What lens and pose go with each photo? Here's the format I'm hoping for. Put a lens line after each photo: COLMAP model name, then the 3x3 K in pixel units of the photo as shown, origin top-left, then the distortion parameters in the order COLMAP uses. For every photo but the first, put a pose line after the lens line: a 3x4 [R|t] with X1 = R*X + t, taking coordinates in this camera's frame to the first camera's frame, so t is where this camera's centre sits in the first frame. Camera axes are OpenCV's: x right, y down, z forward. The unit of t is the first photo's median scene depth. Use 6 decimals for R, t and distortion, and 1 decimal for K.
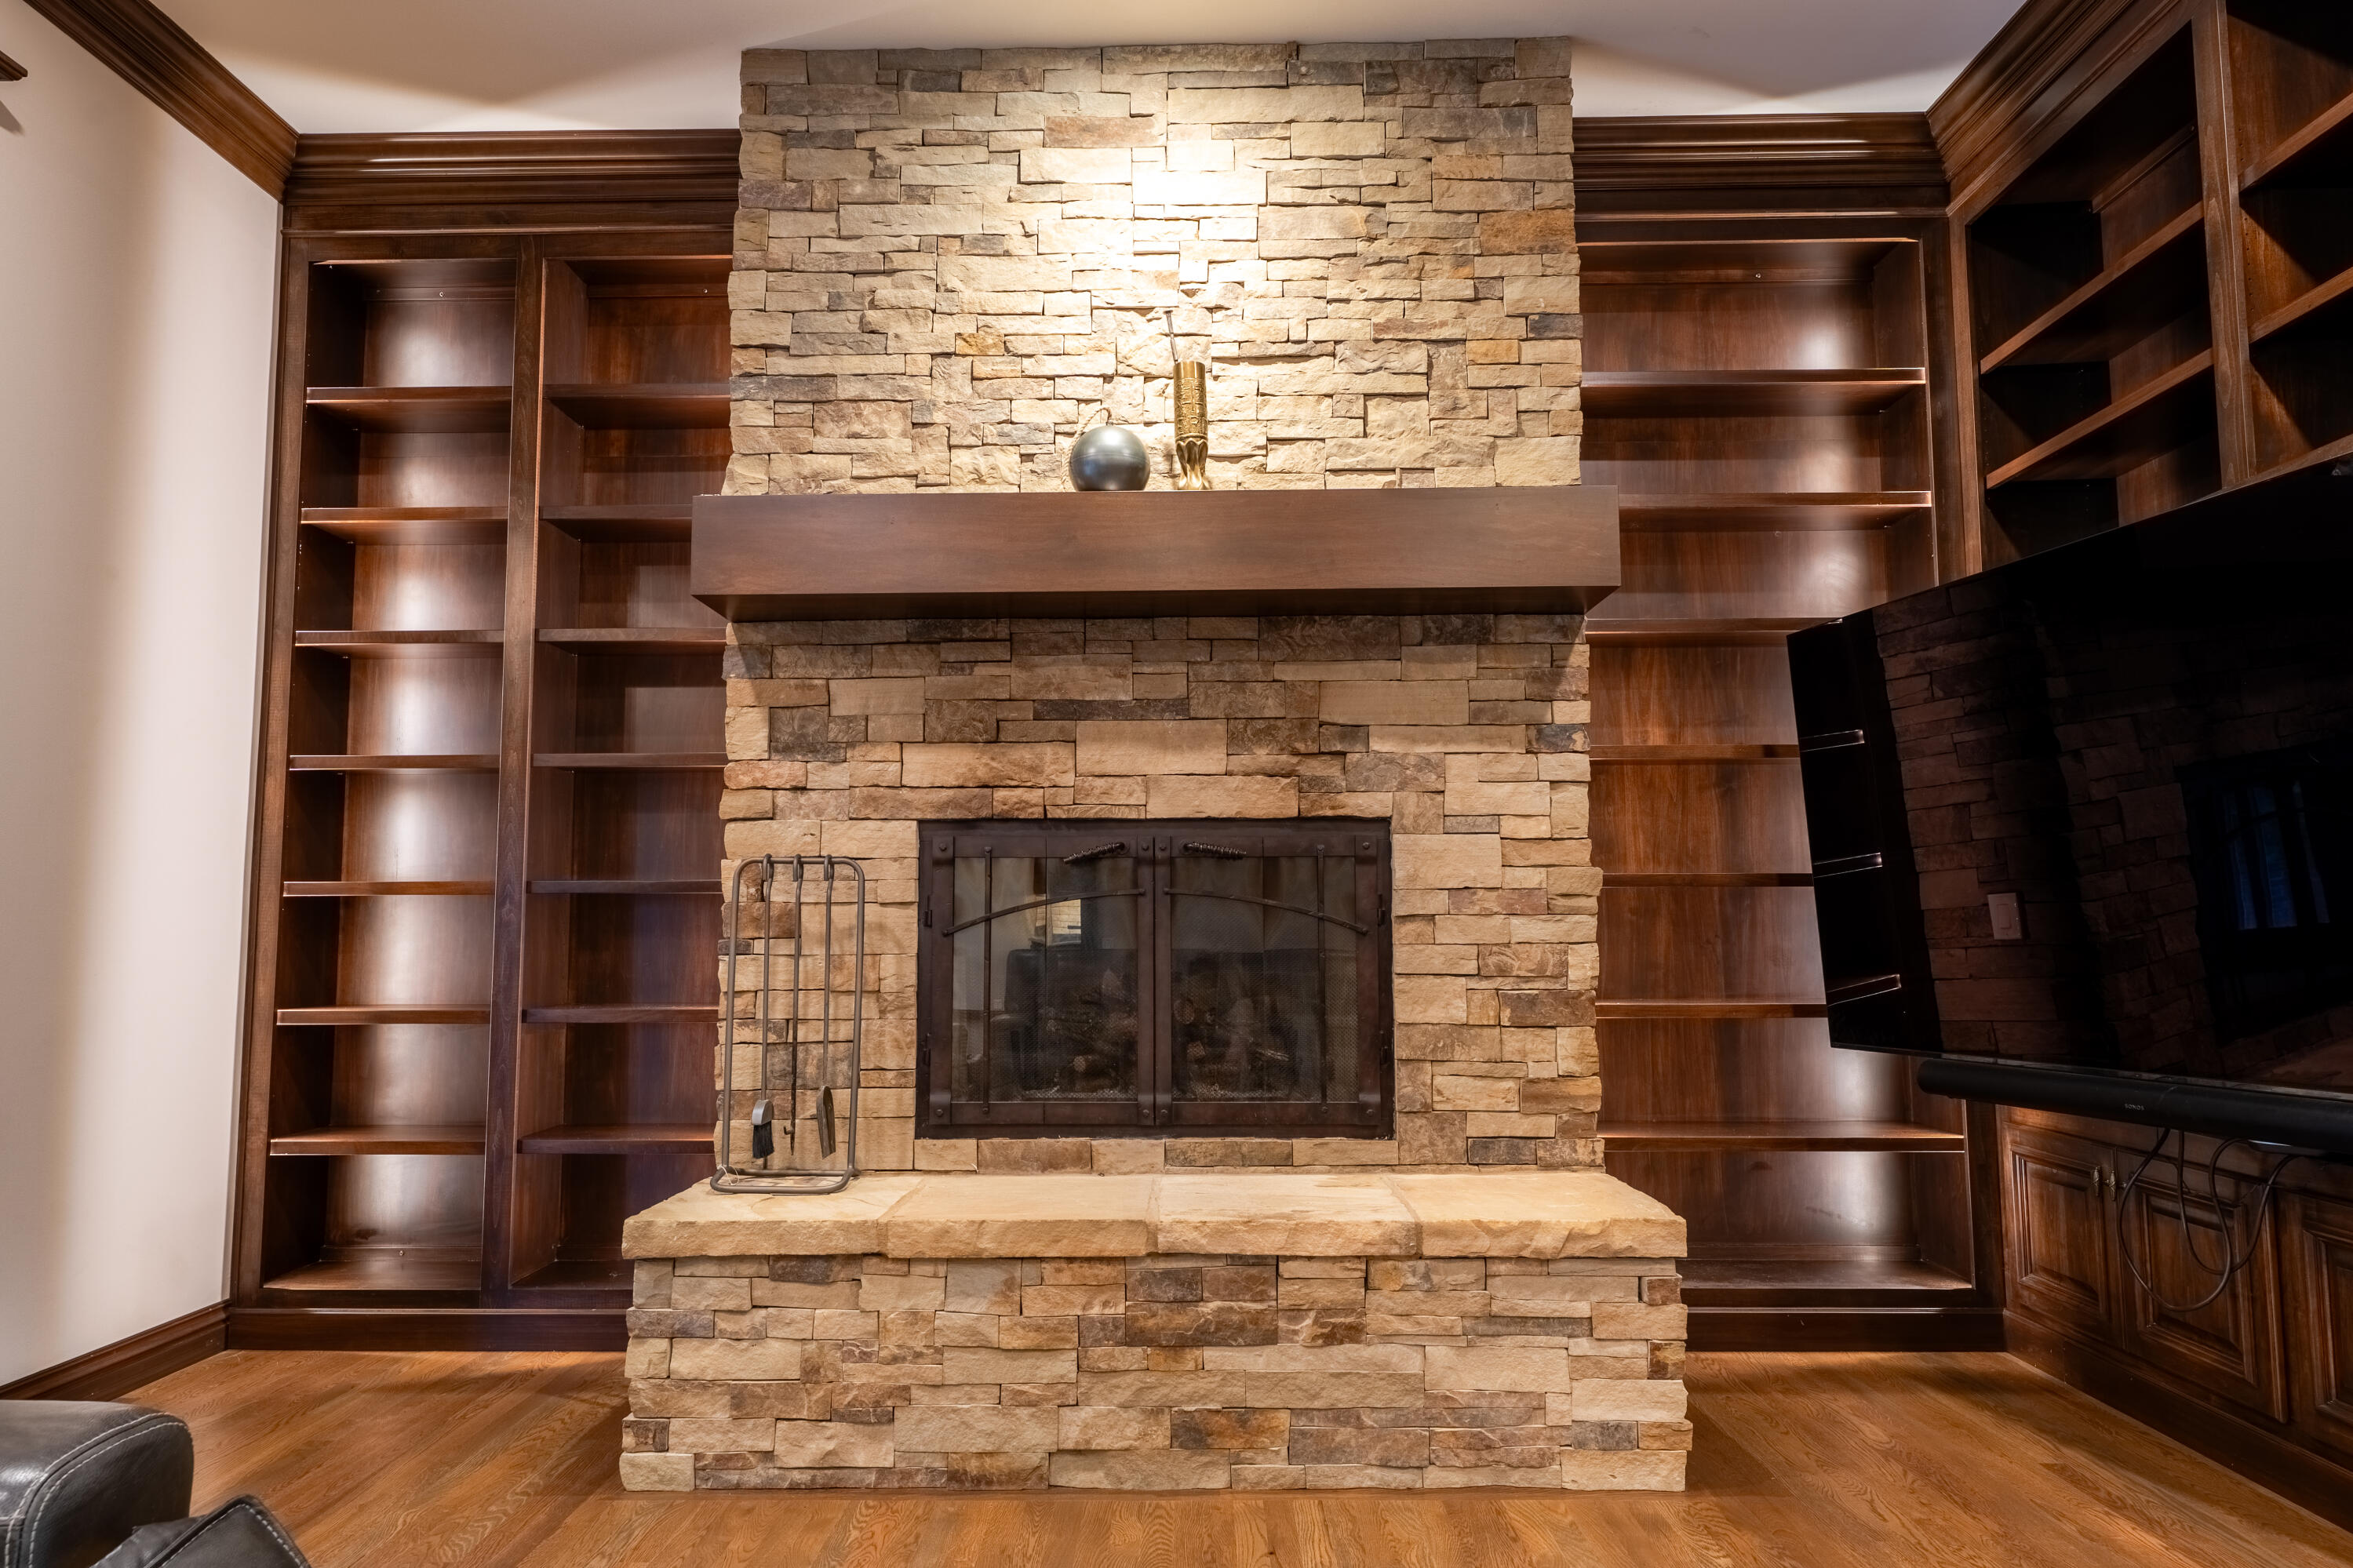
lens RADIAL K [[1442.5, 0, 1161.8], [0, 1442.5, 799.1], [0, 0, 1]] dist [0.000504, 0.002317]
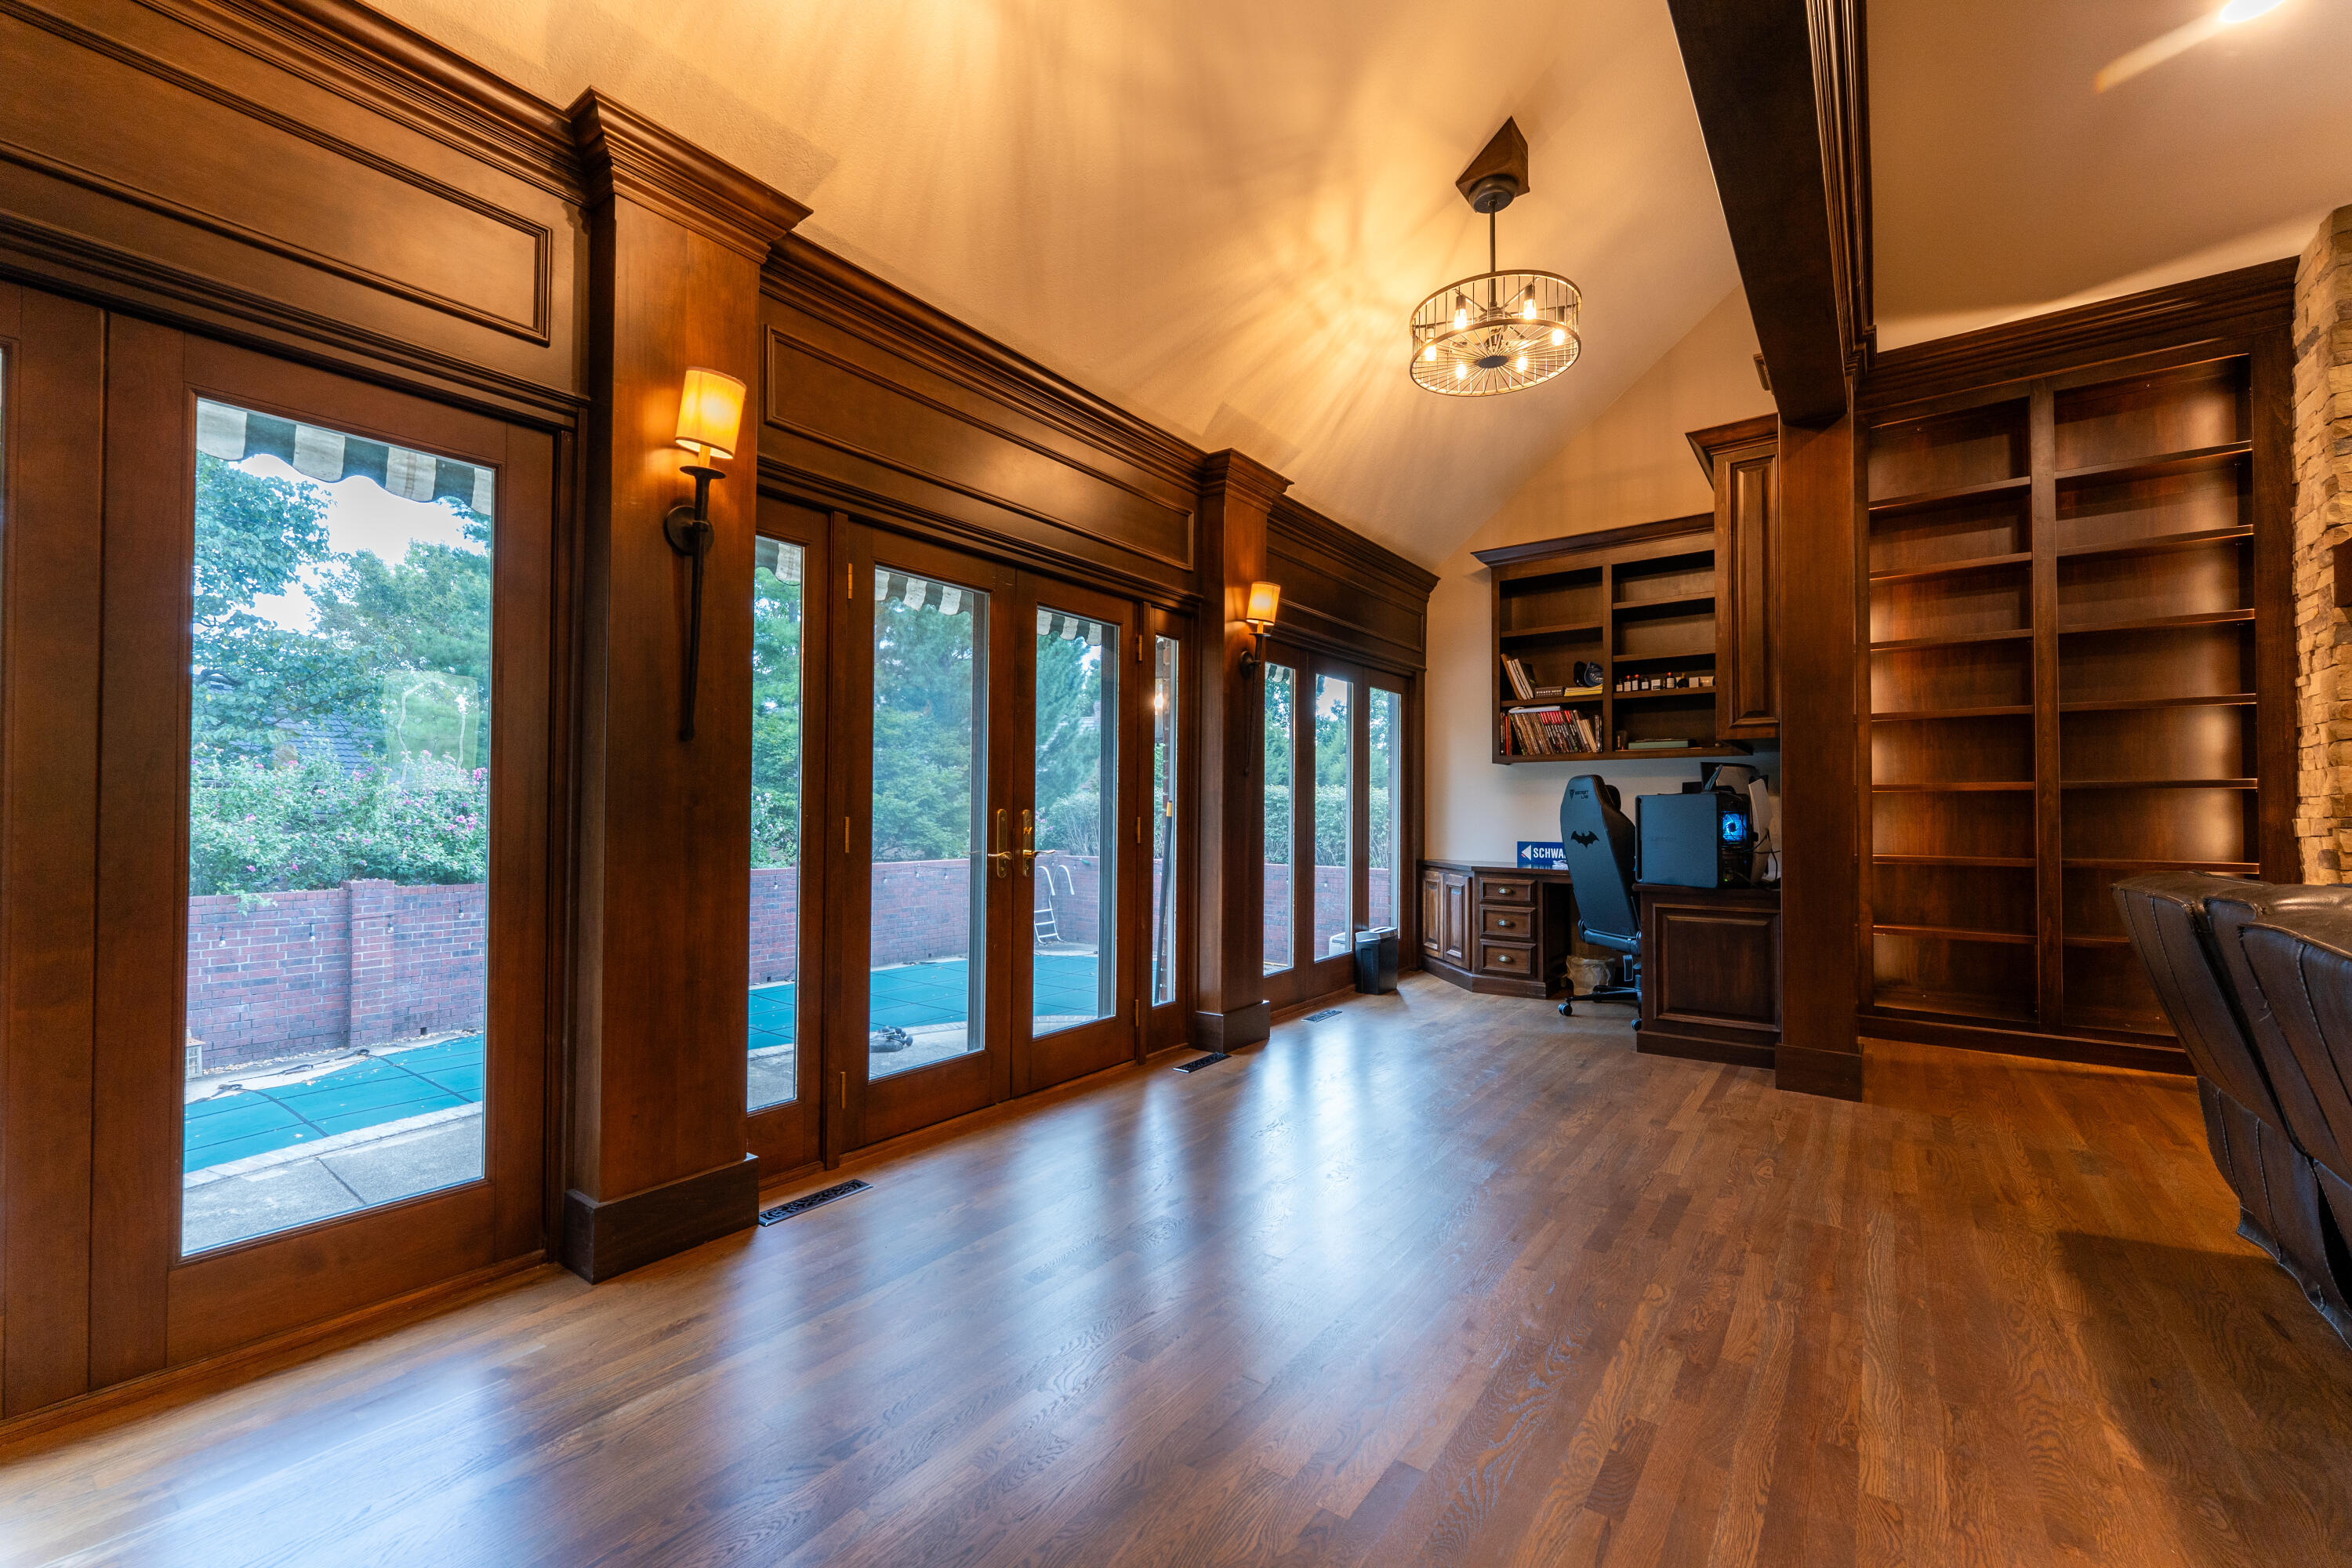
lens RADIAL K [[950.4, 0, 1163.7], [0, 950.4, 797.8], [0, 0, 1]] dist [0.000891, -0.000554]
pose [[0.808189, -0.003013, -0.588916, -0.715470], [0.045601, 0.997305, 0.057477, -0.038610], [0.587155, -0.073308, 0.806148, -0.535176]]
